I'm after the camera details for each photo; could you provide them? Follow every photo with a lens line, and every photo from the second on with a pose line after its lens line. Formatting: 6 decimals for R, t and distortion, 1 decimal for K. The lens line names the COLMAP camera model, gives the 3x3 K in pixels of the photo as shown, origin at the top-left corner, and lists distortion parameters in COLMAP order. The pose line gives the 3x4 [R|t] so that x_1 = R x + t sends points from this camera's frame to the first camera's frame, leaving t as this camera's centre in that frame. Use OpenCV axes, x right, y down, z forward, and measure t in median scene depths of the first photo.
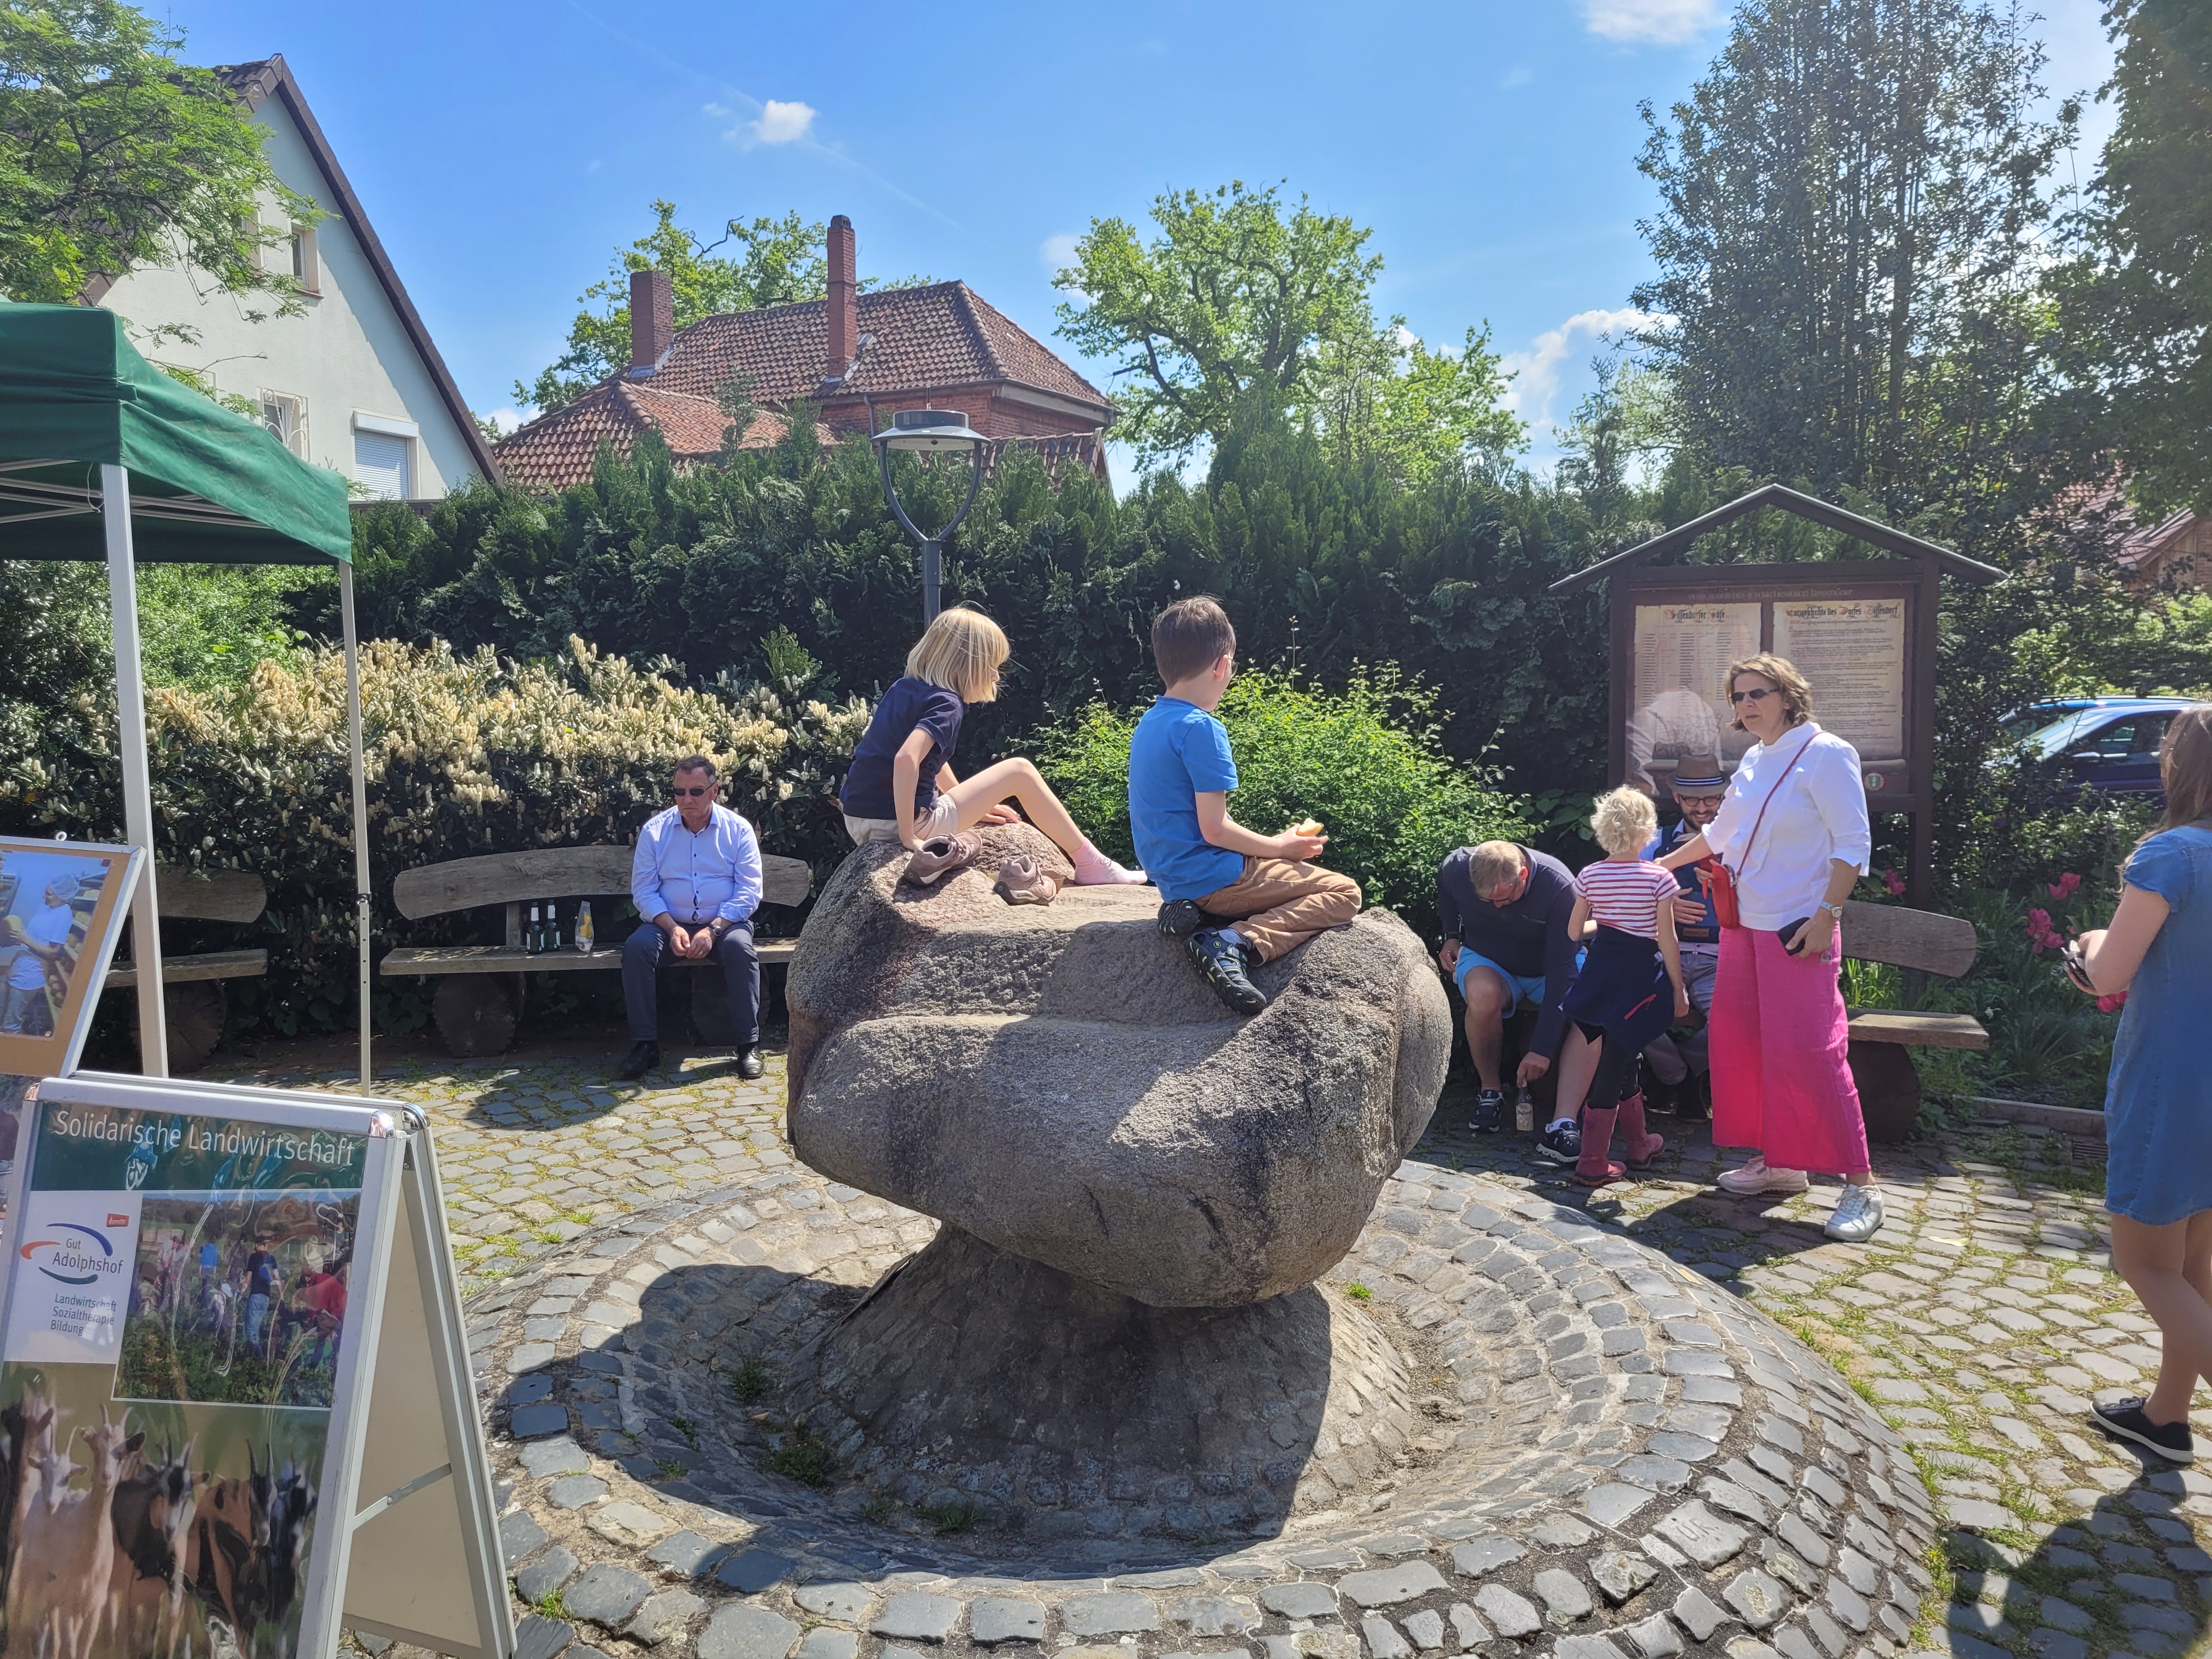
lens RADIAL K [[1702.0, 0, 1109.2], [0, 1702.0, 821.2], [0, 0, 1]] dist [0.038955, -0.033310]
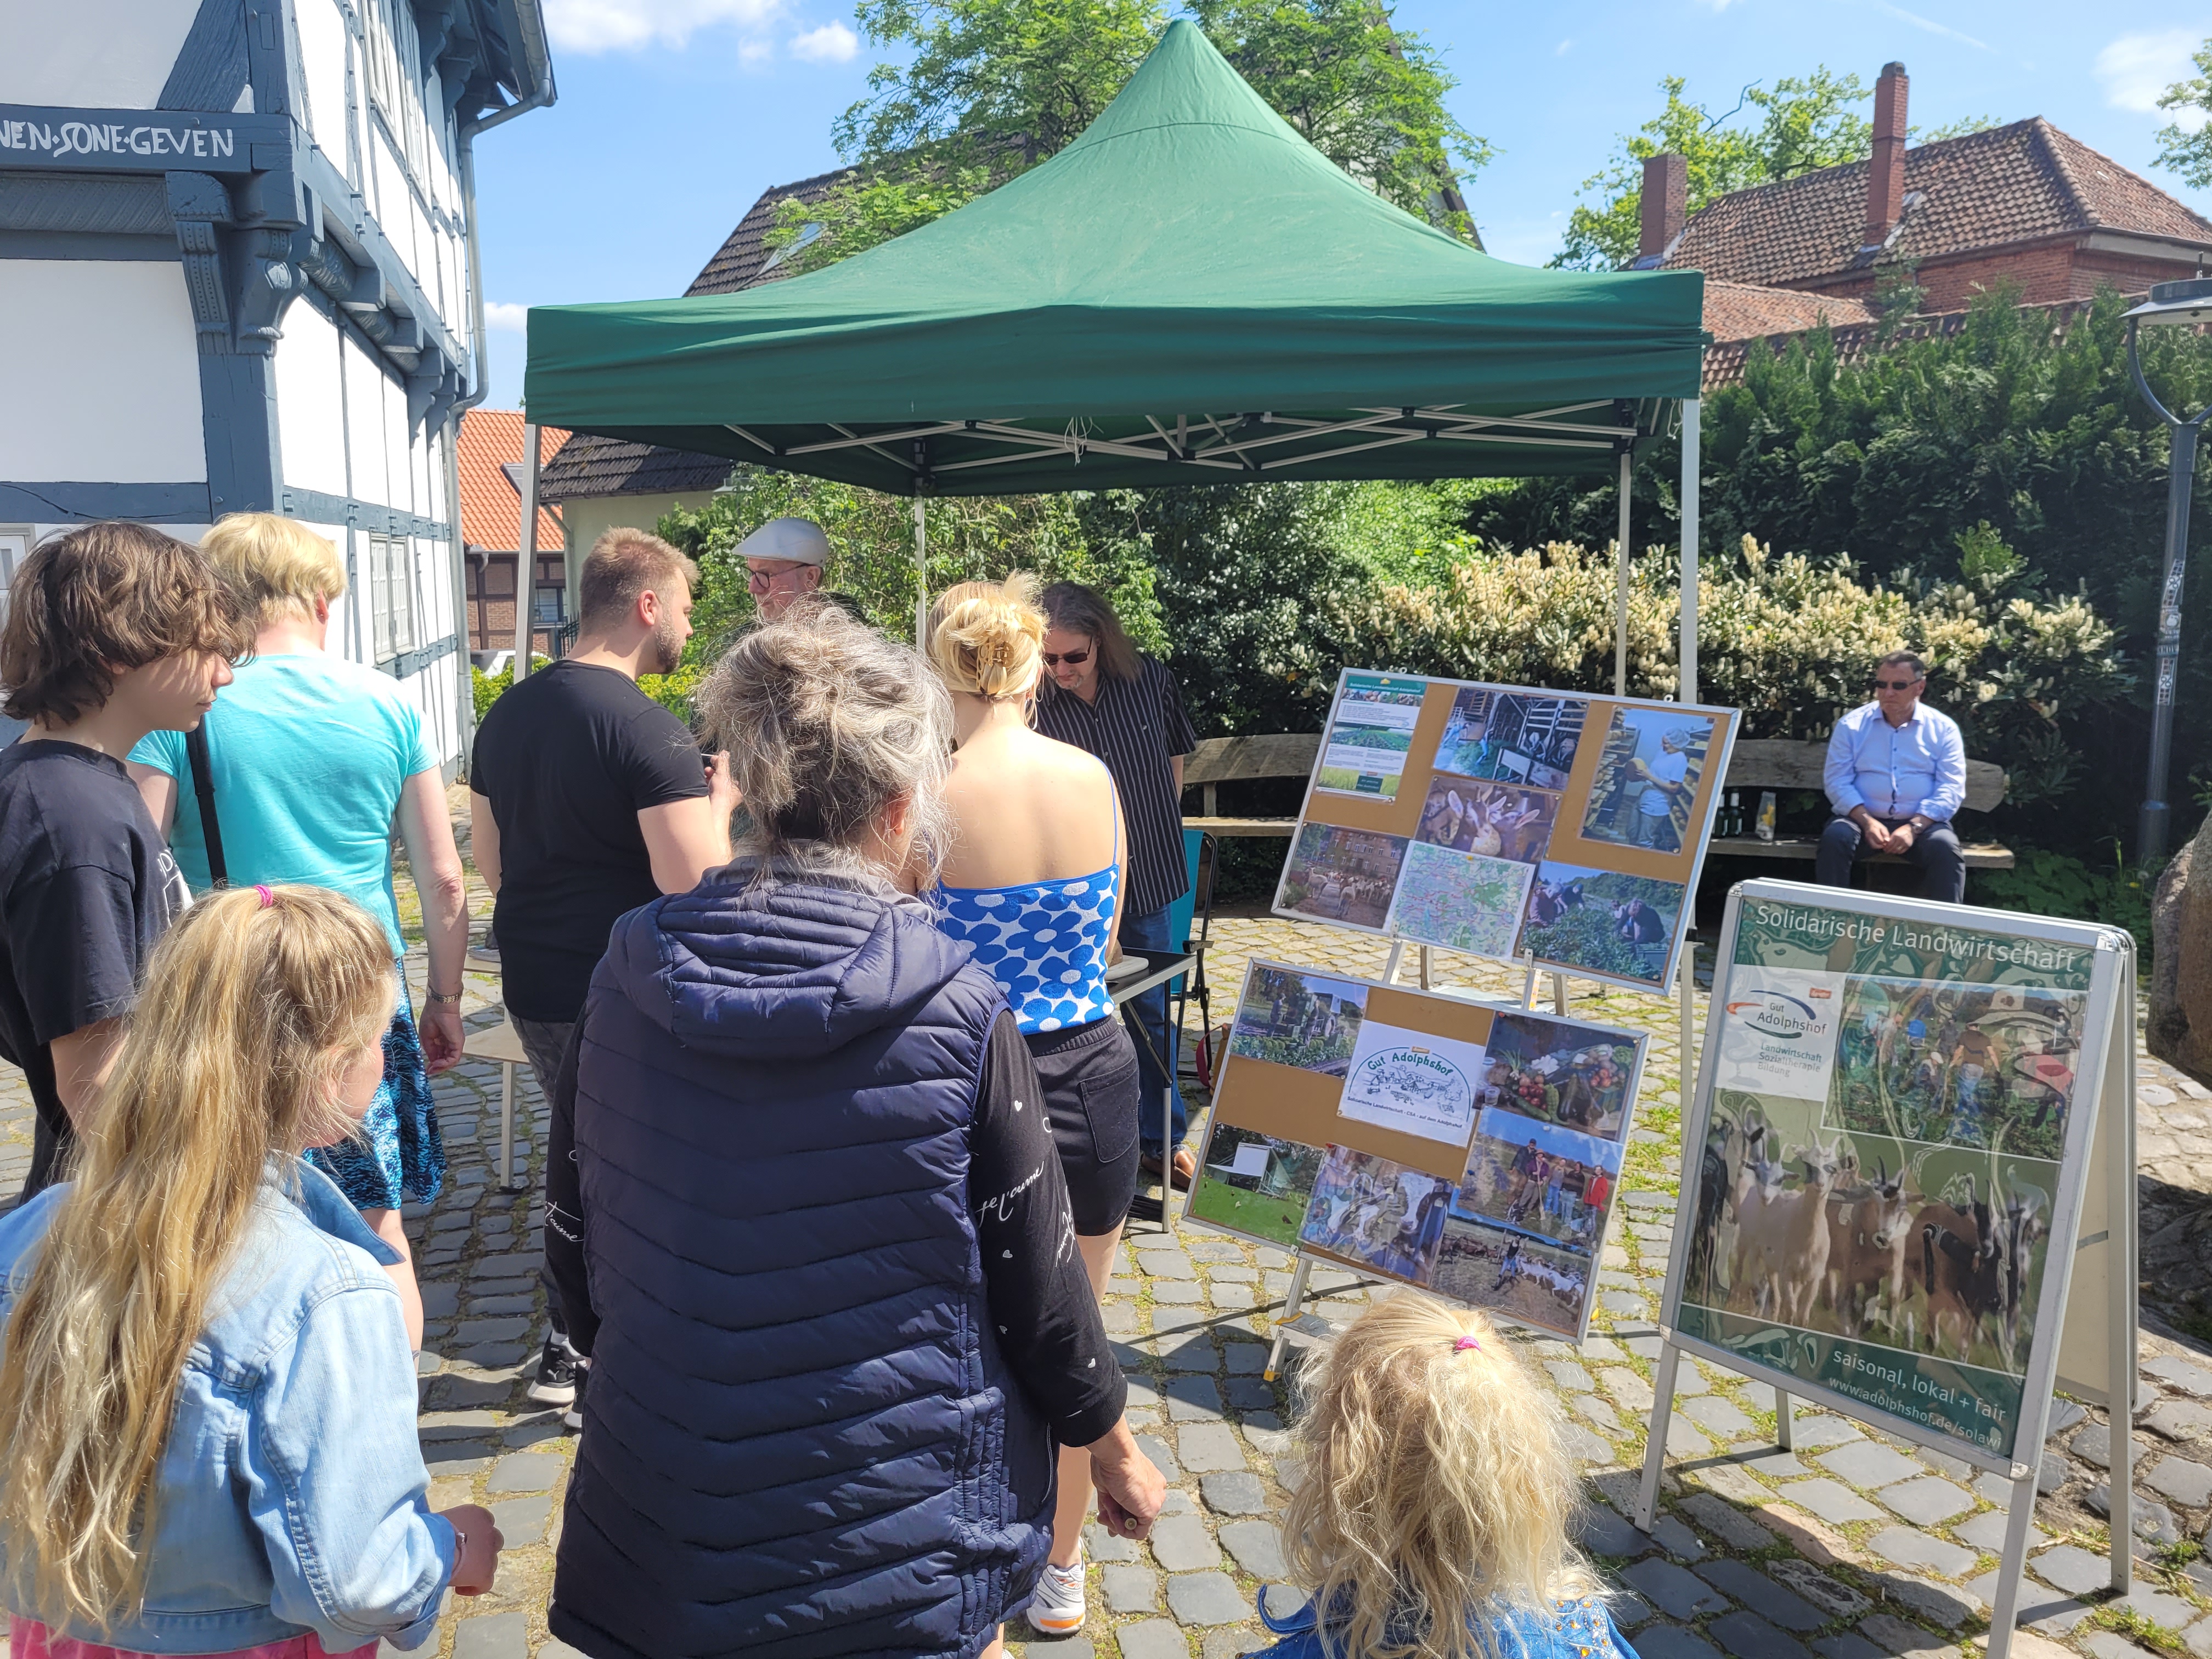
lens RADIAL K [[1702.0, 0, 1095.5], [0, 1702.0, 824.0], [0, 0, 1]] dist [0.038955, -0.033310]
pose [[0.847392, 0.076092, -0.525487, -0.099432], [-0.045220, 0.996425, 0.071363, 0.010127], [0.529039, -0.036710, 0.847803, -0.100651]]
